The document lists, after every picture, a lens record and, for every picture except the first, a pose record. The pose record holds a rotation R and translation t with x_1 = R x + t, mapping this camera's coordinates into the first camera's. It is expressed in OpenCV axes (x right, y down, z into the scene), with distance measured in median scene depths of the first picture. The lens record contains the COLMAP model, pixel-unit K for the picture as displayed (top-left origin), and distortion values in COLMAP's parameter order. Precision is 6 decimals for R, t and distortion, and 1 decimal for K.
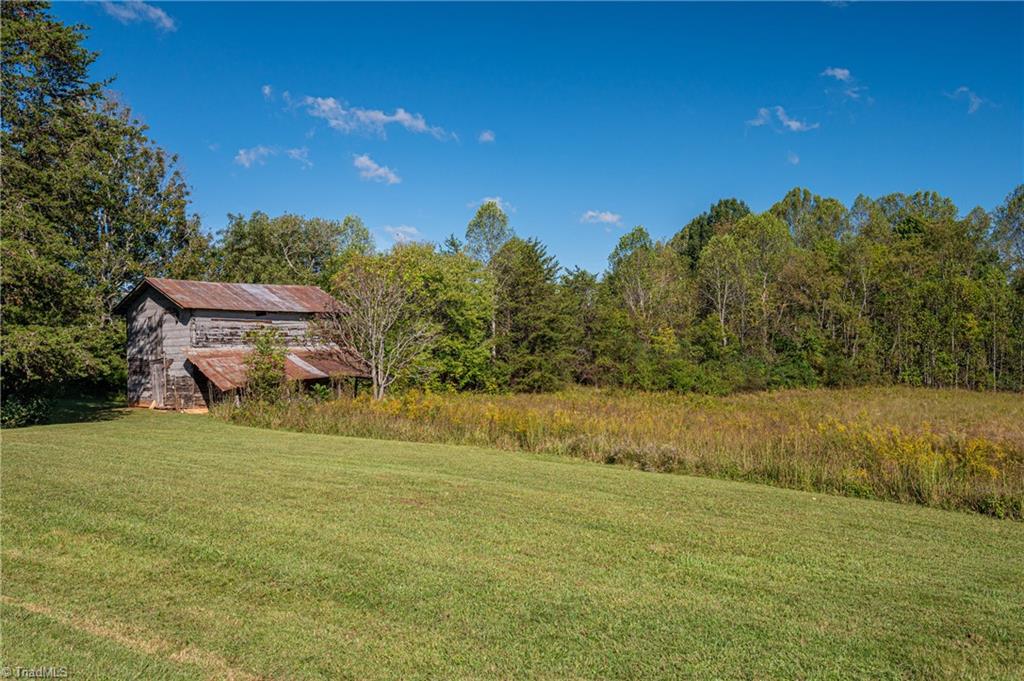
lens RADIAL K [[887.1, 0, 512.0], [0, 887.1, 340.5], [0, 0, 1]] dist [0.005161, 0.003387]
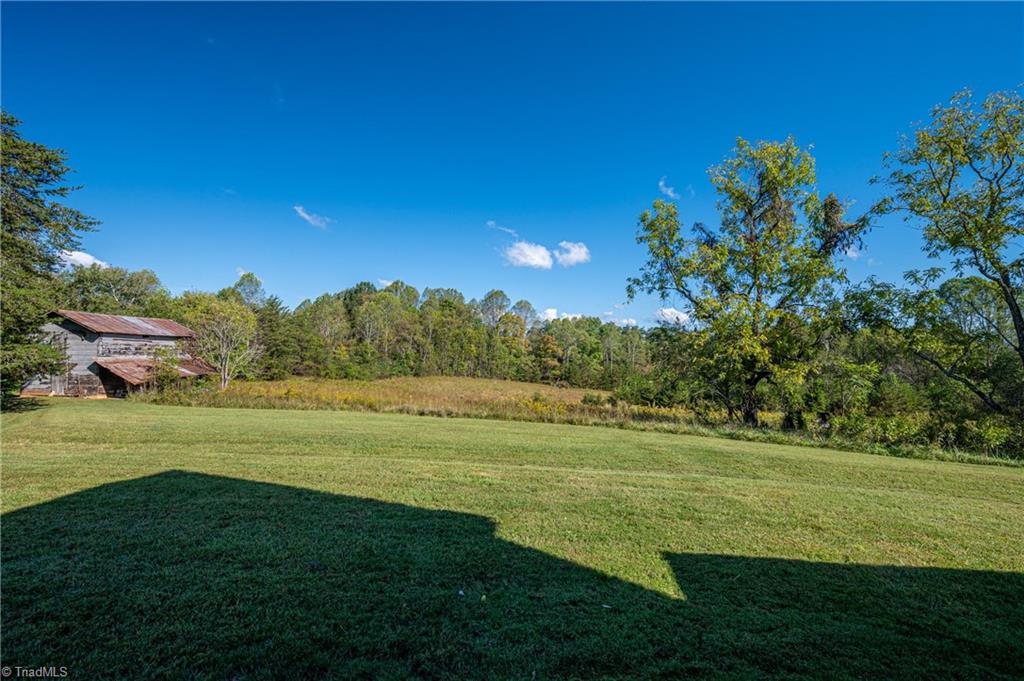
lens RADIAL K [[464.9, 0, 512.0], [0, 464.9, 340.5], [0, 0, 1]] dist [0.000426, 0.000012]
pose [[0.807020, 0.043842, 0.588895, -0.143529], [-0.033612, 0.999034, -0.028313, -0.012381], [-0.589567, 0.003055, 0.807714, -0.054705]]
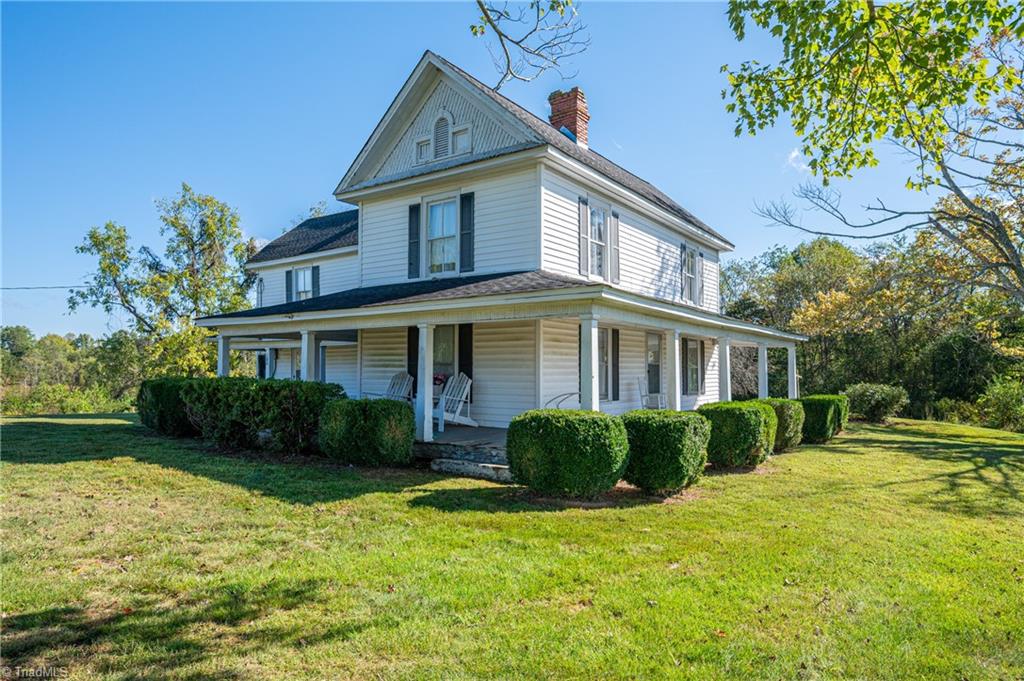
lens RADIAL K [[605.9, 0, 511.4], [0, 605.9, 318.6], [0, 0, 1]] dist [-0.000475, -0.000306]
pose [[-0.051626, 0.097289, 0.993916, -0.361654], [-0.016860, 0.995017, -0.098272, -0.009593], [-0.998524, -0.021831, -0.049728, -0.145829]]
